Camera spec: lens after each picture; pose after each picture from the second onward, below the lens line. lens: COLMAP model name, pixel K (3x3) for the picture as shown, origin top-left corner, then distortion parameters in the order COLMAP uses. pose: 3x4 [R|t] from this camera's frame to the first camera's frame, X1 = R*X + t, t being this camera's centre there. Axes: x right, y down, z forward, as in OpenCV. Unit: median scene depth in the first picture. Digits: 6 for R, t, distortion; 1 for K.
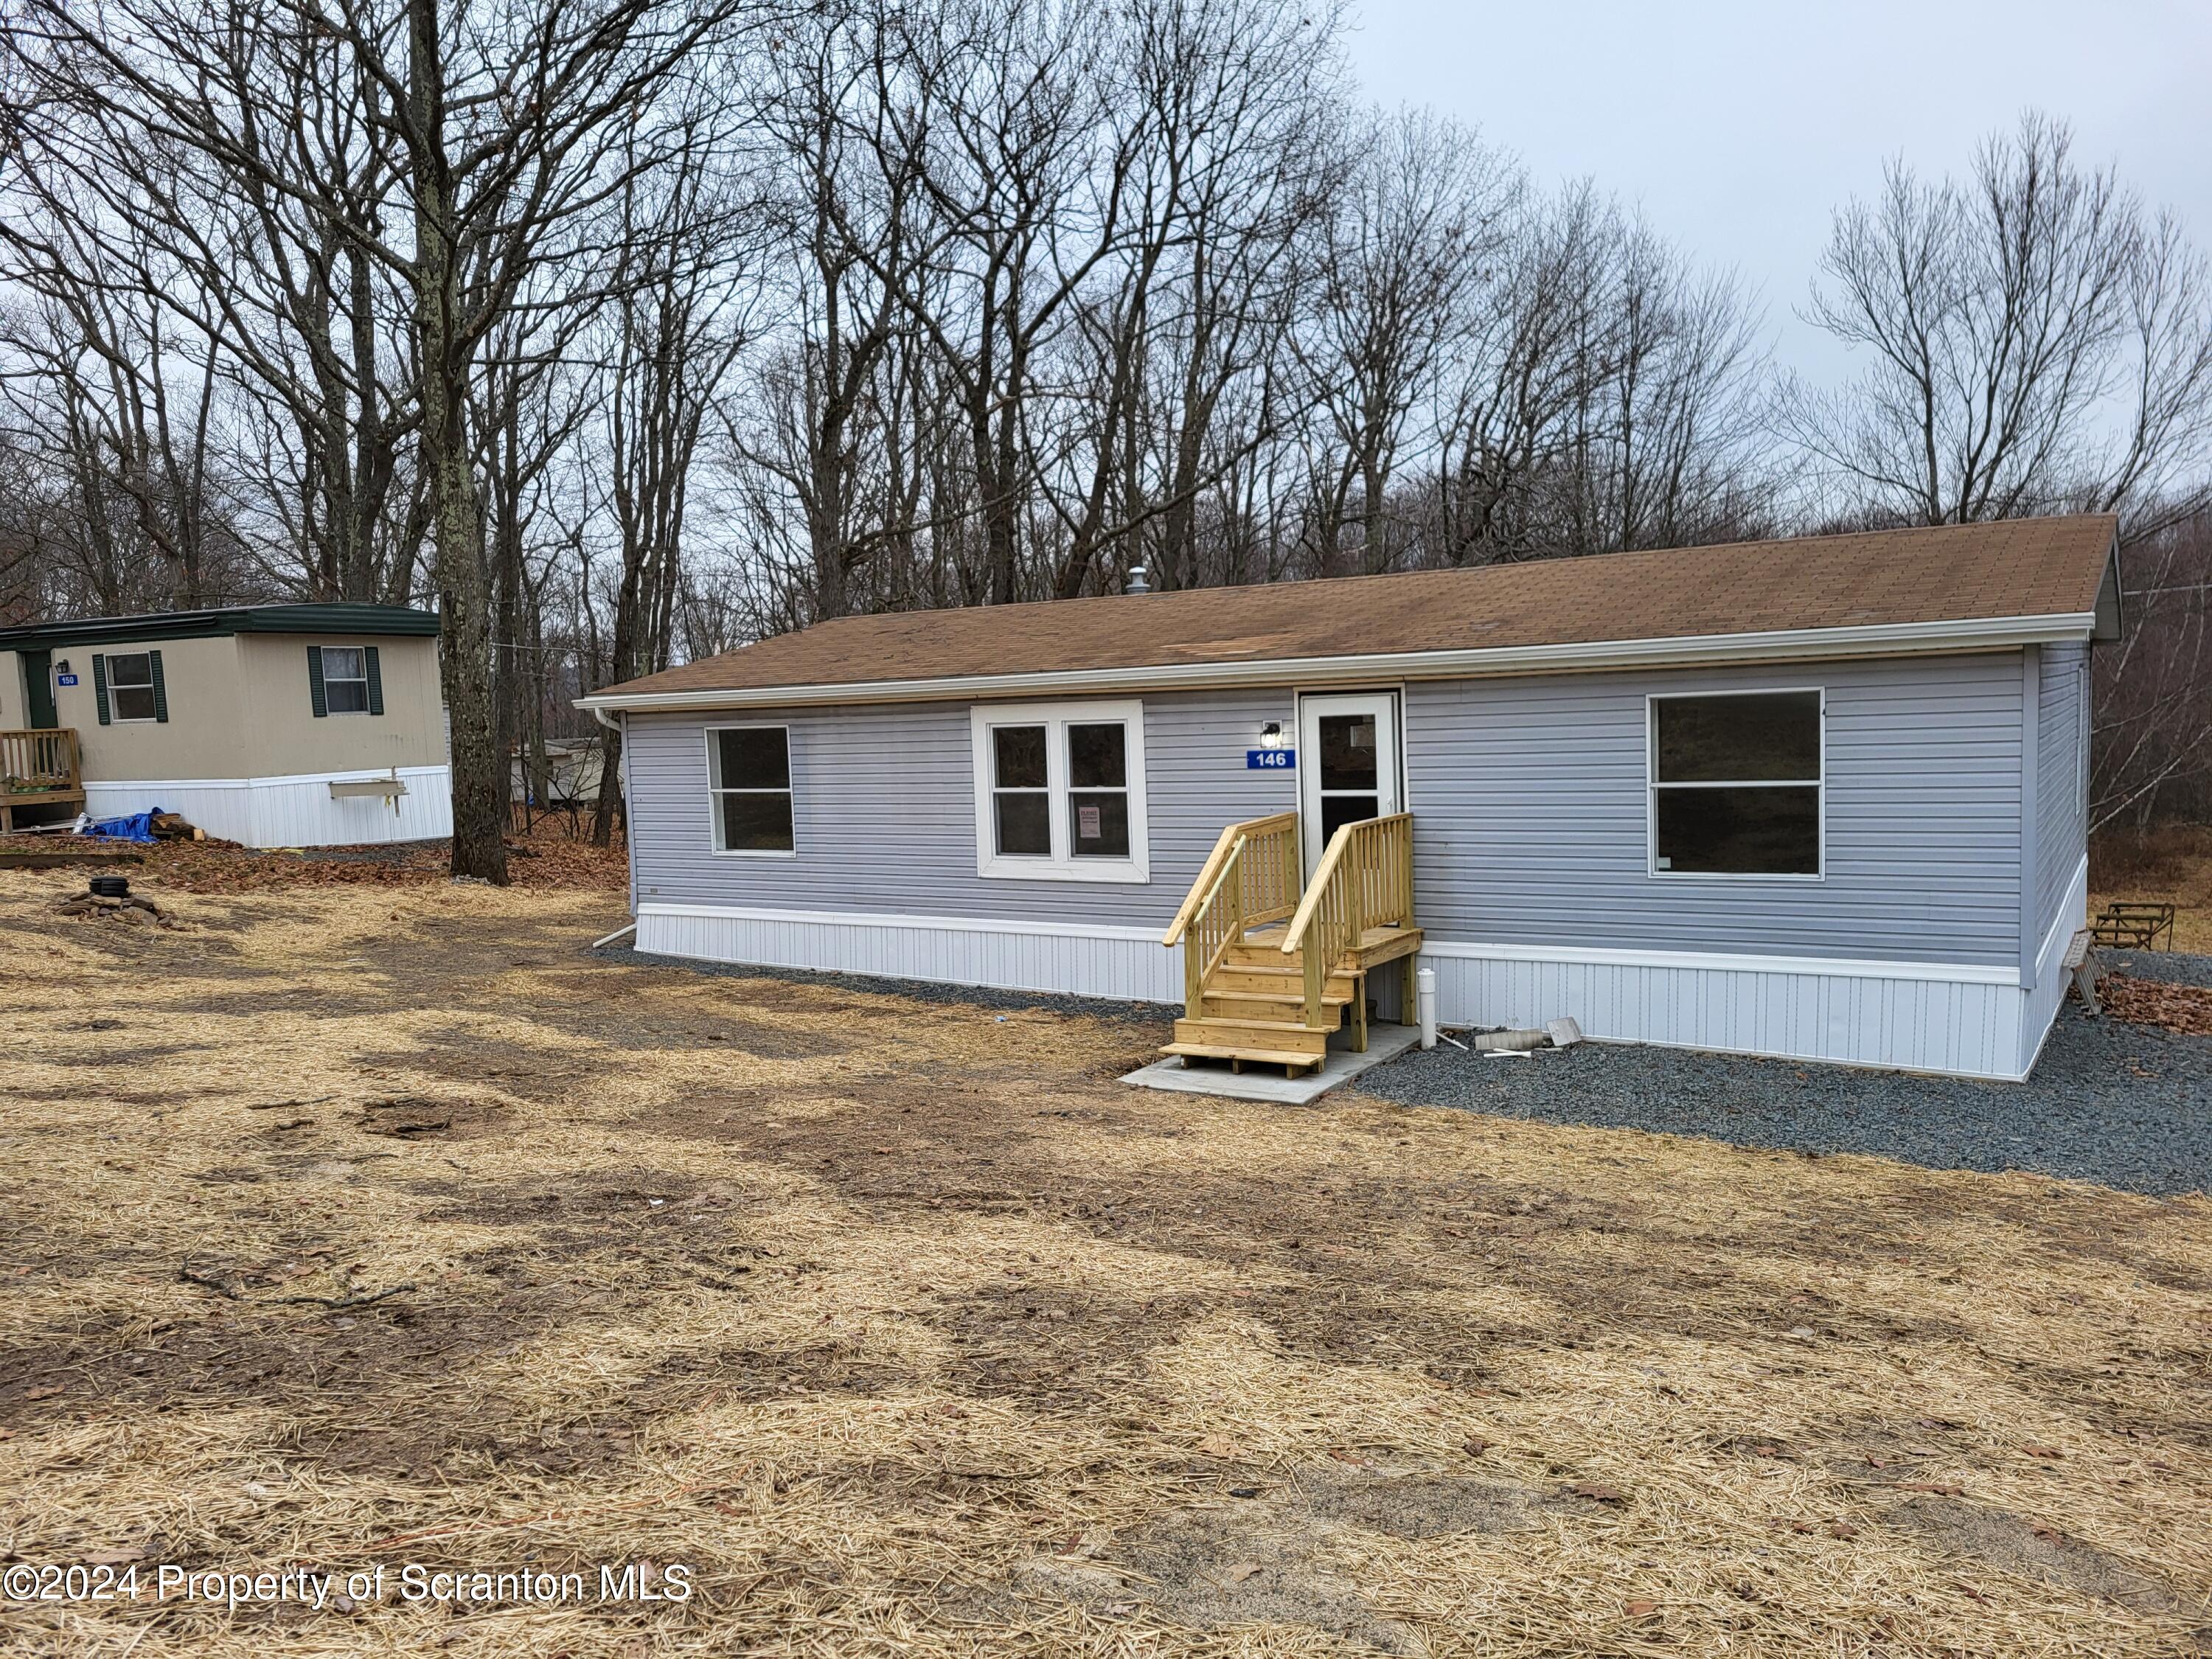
lens RADIAL K [[1659.4, 0, 1072.3], [0, 1659.4, 868.6], [0, 0, 1]] dist [0.058265, -0.023434]
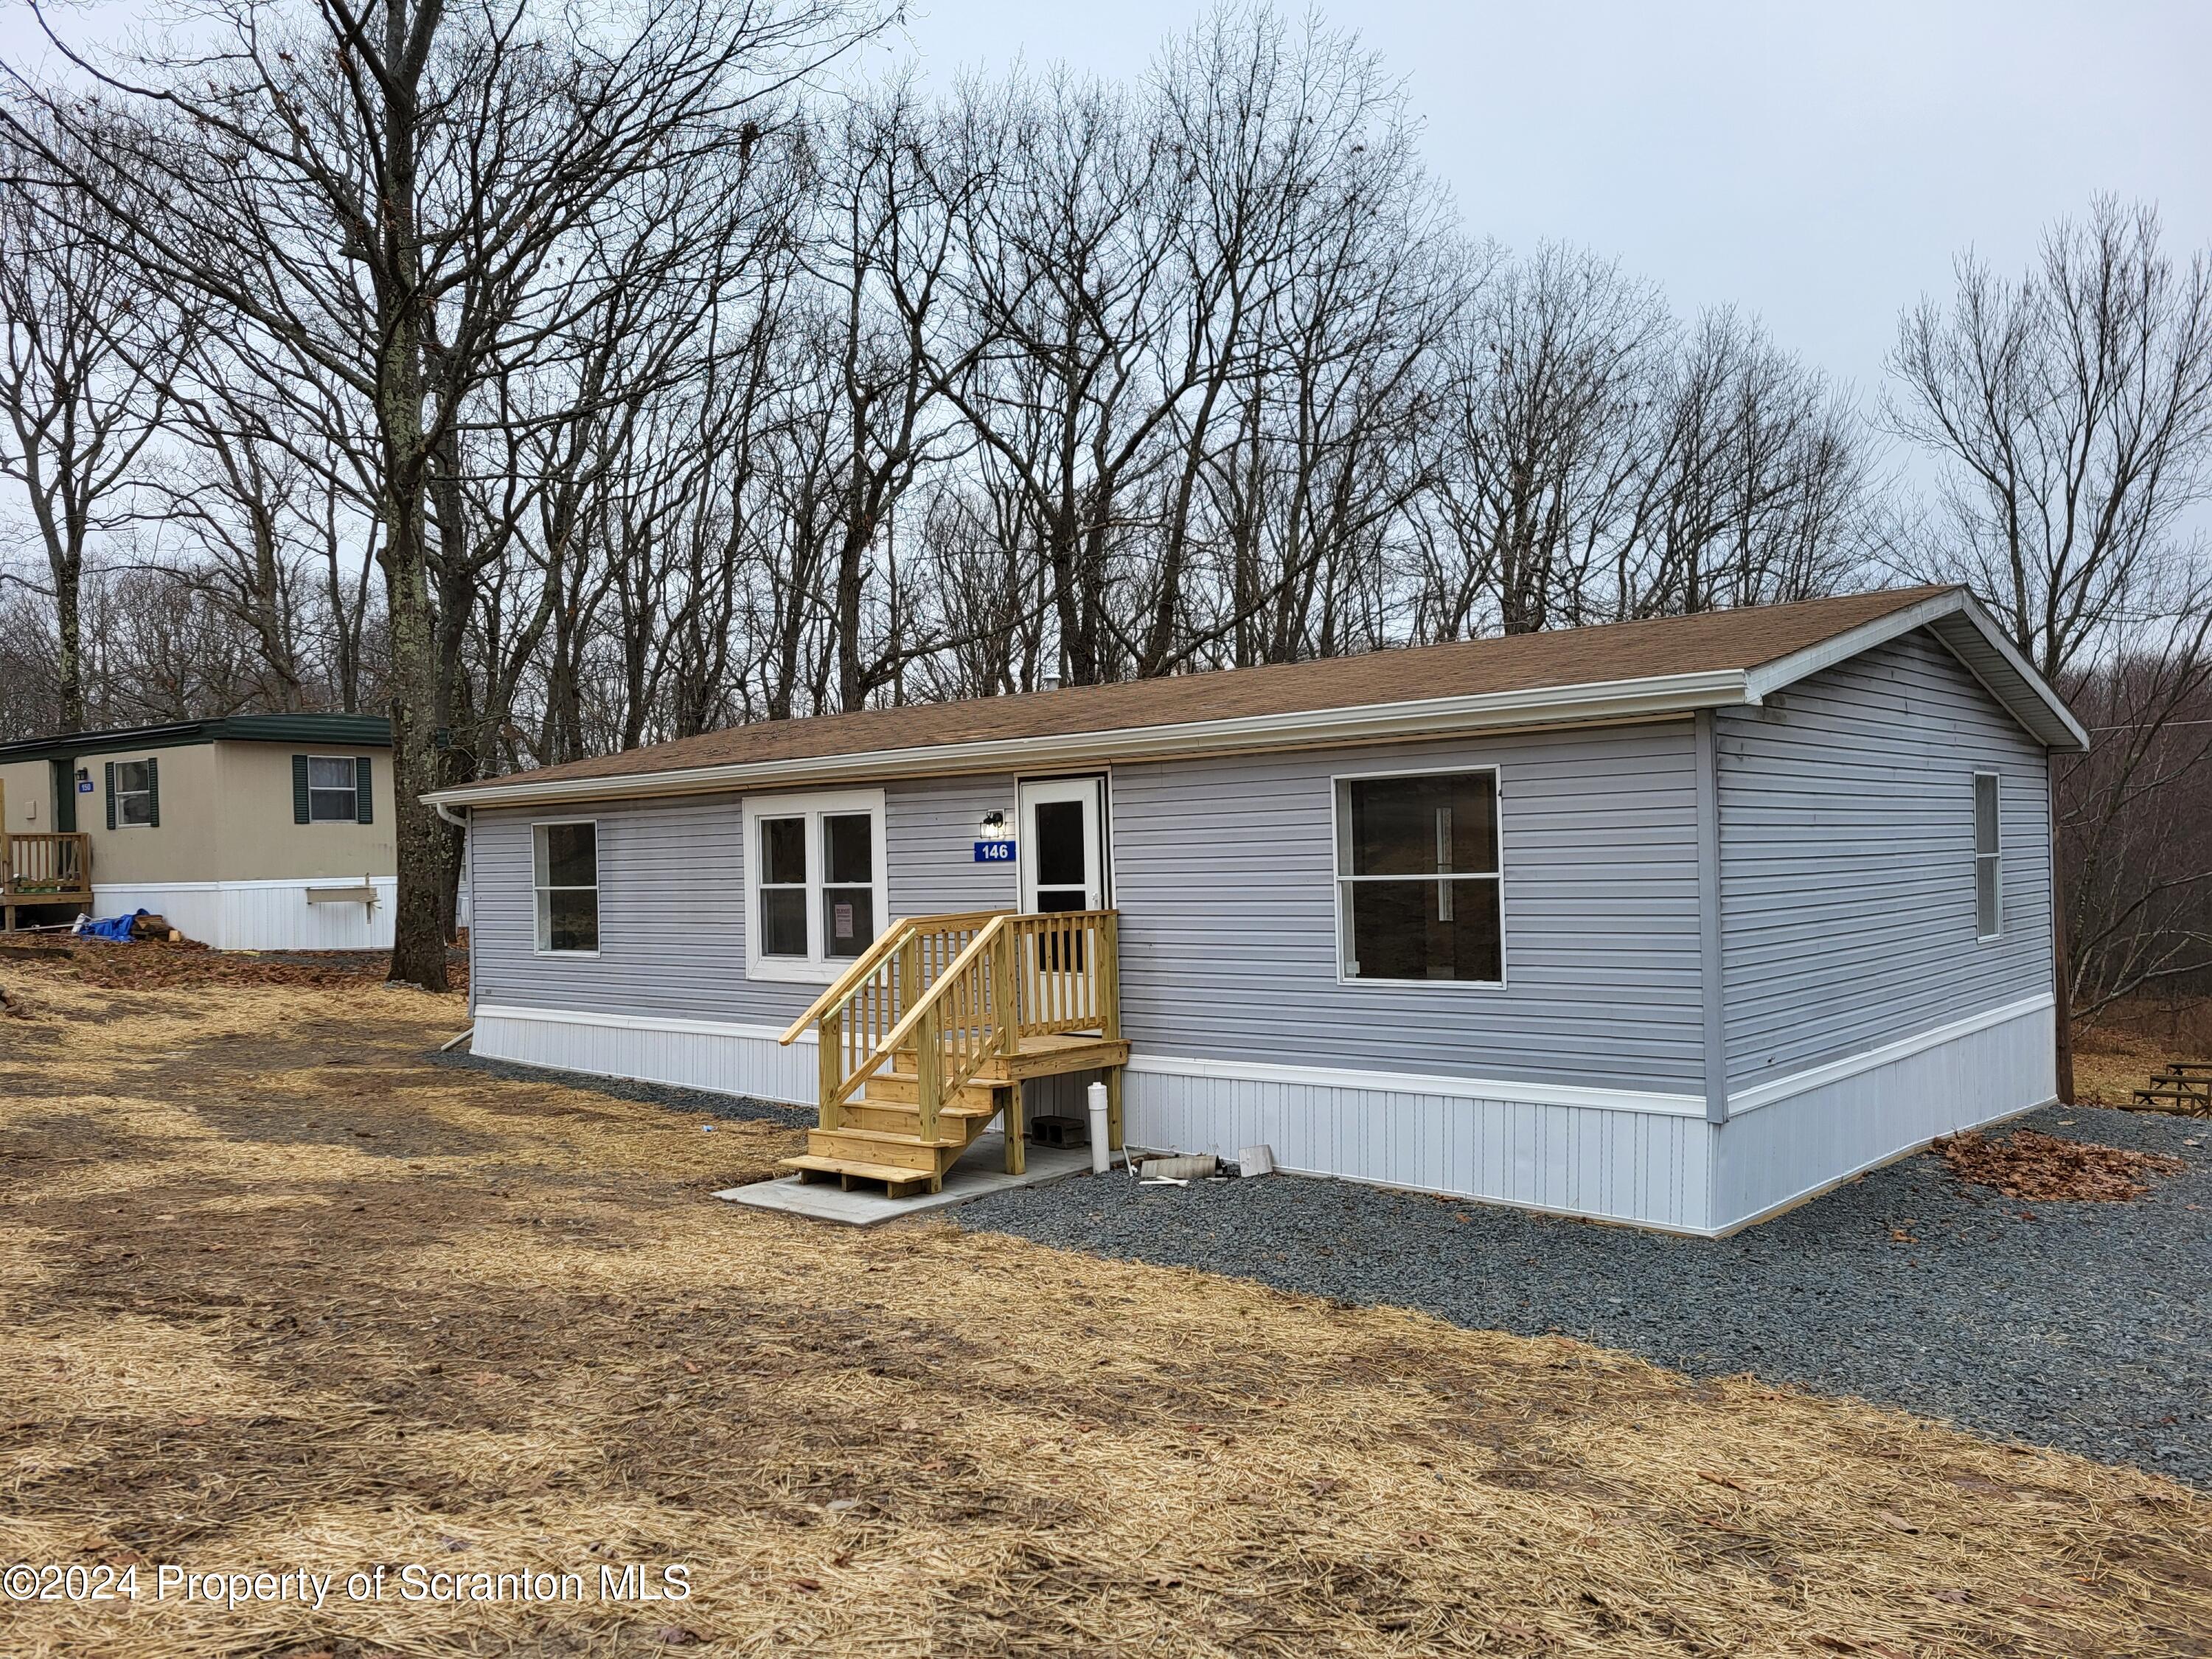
lens RADIAL K [[1659.4, 0, 1094.7], [0, 1659.4, 869.9], [0, 0, 1]] dist [0.058265, -0.023434]
pose [[0.990320, 0.017009, -0.137754, 0.304365], [-0.029318, 0.995704, -0.087832, 0.023348], [0.135668, 0.091021, 0.986564, 0.109248]]
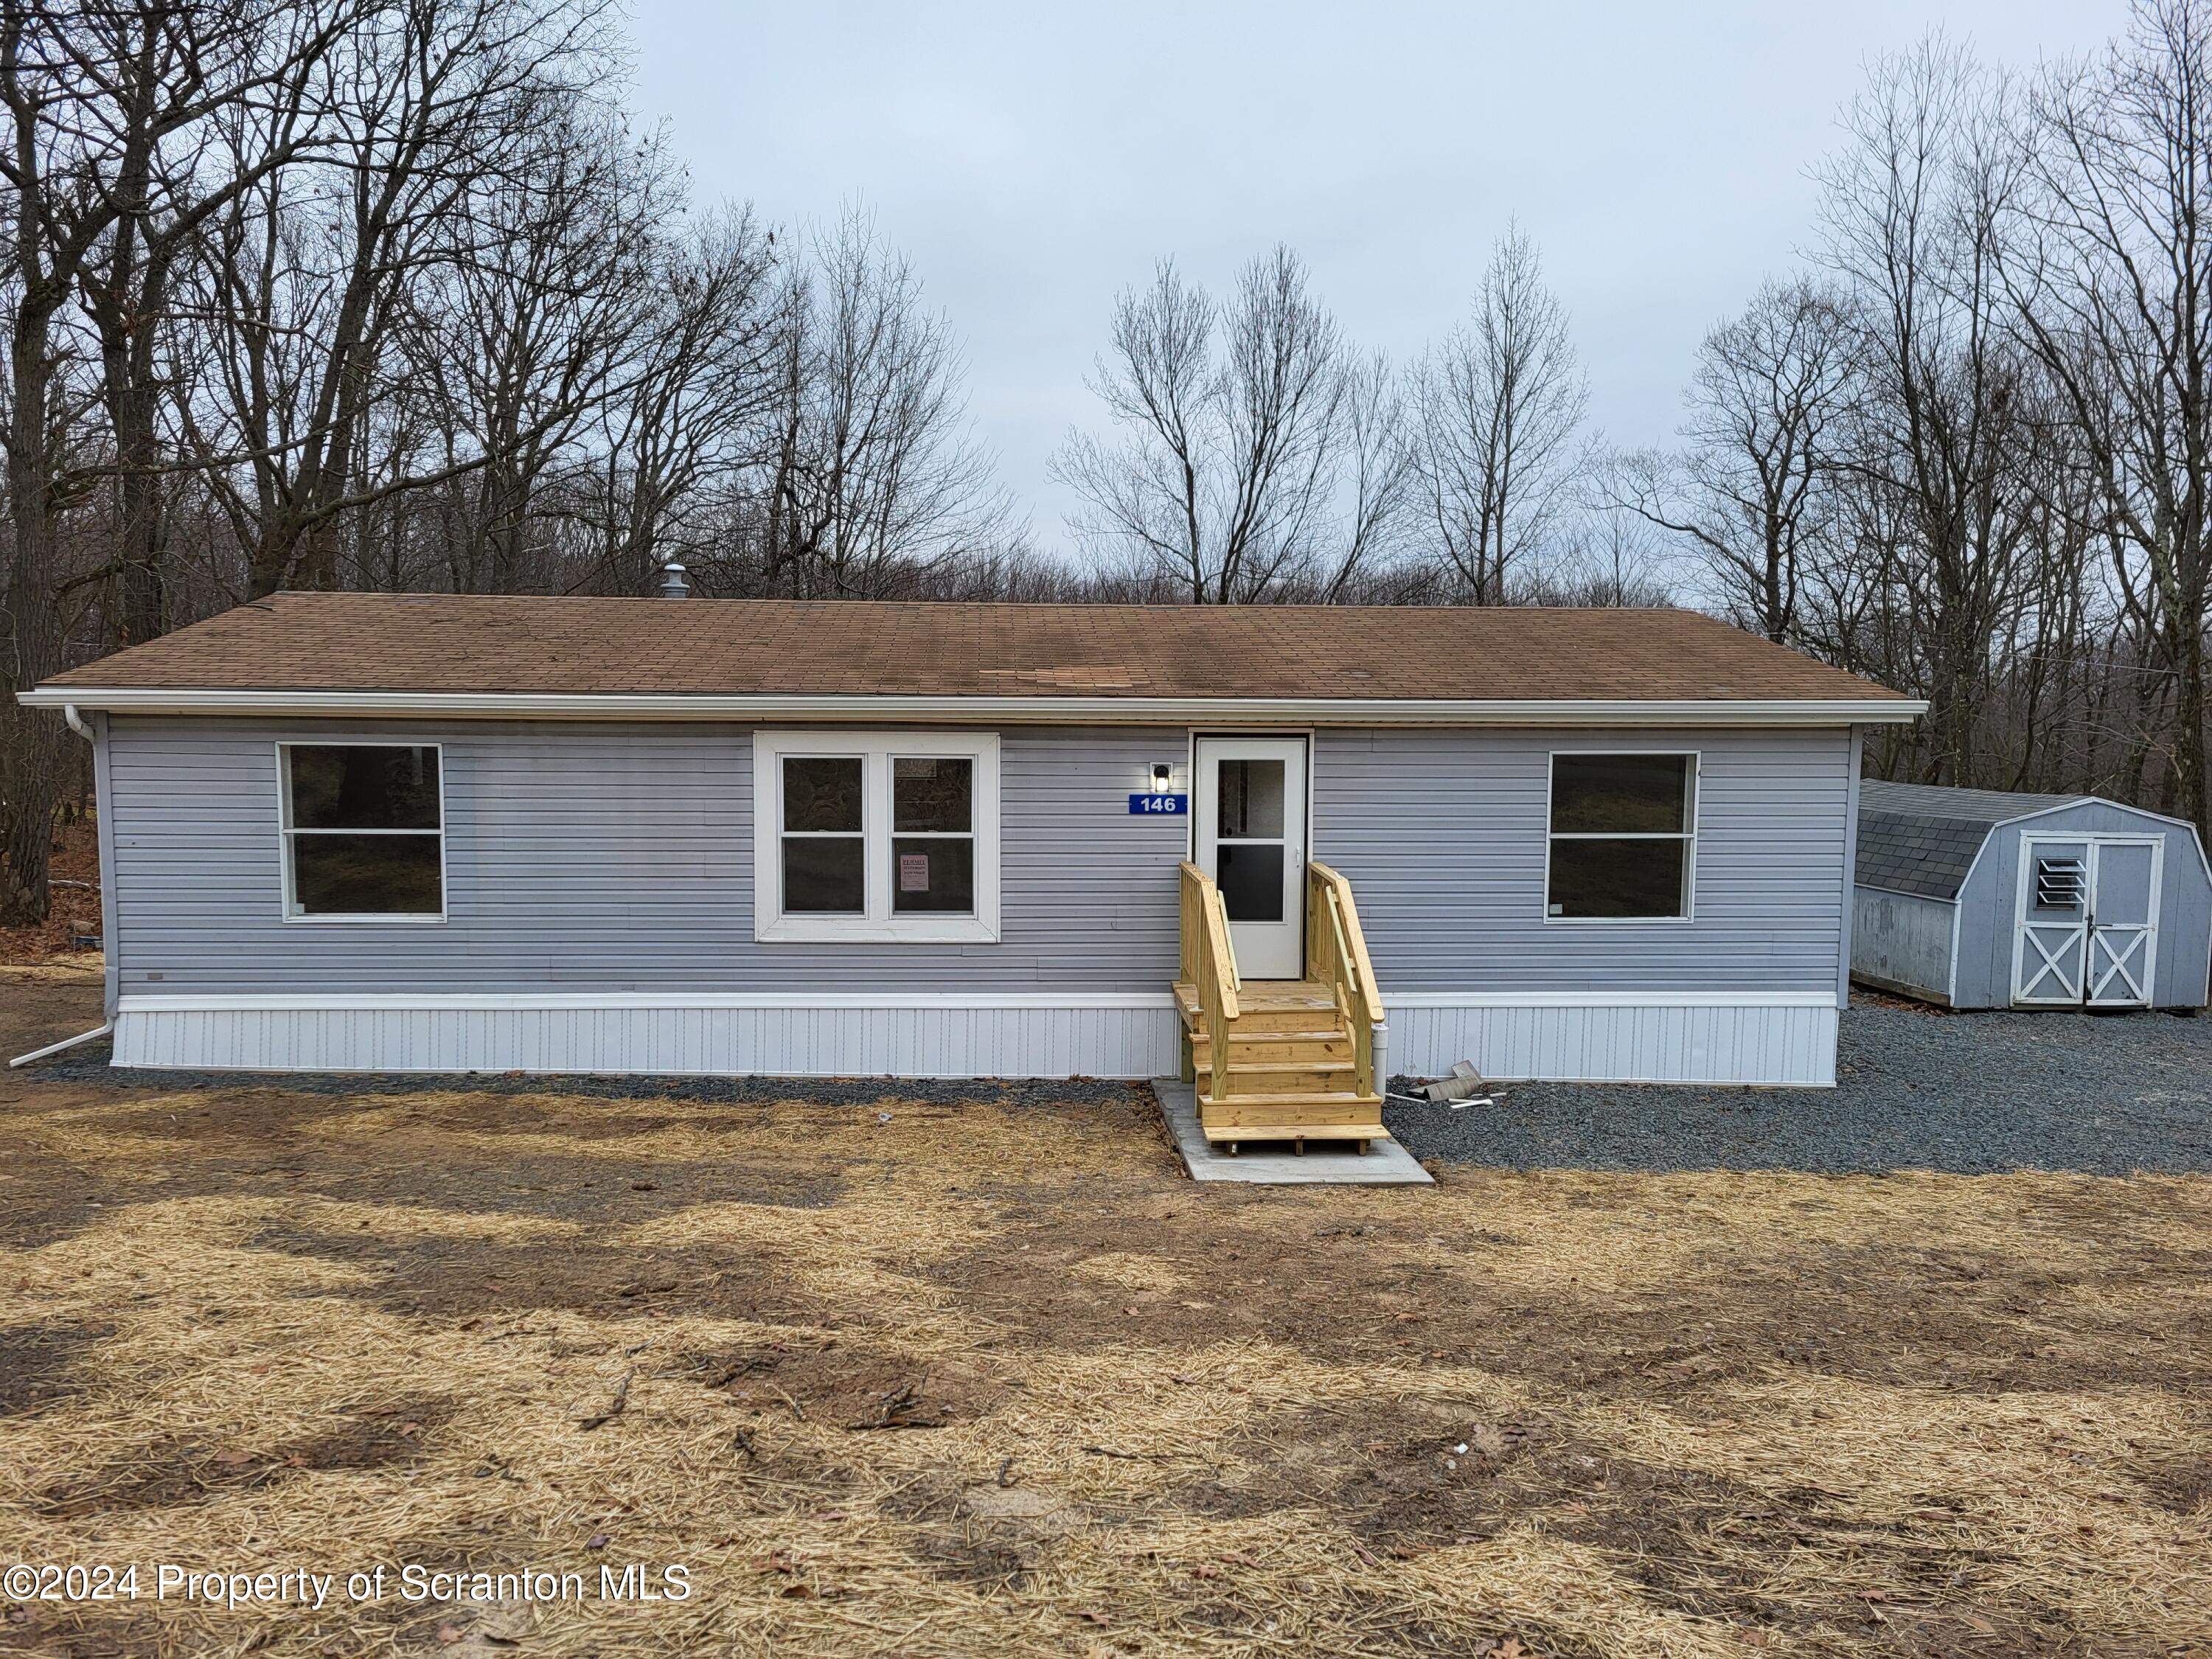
lens RADIAL K [[1659.4, 0, 1067.7], [0, 1659.4, 854.8], [0, 0, 1]] dist [0.058265, -0.023434]
pose [[0.807367, -0.011917, 0.589930, -0.471202], [0.018474, 0.999816, -0.005086, -0.034383], [-0.589761, 0.015004, 0.807439, 0.290612]]
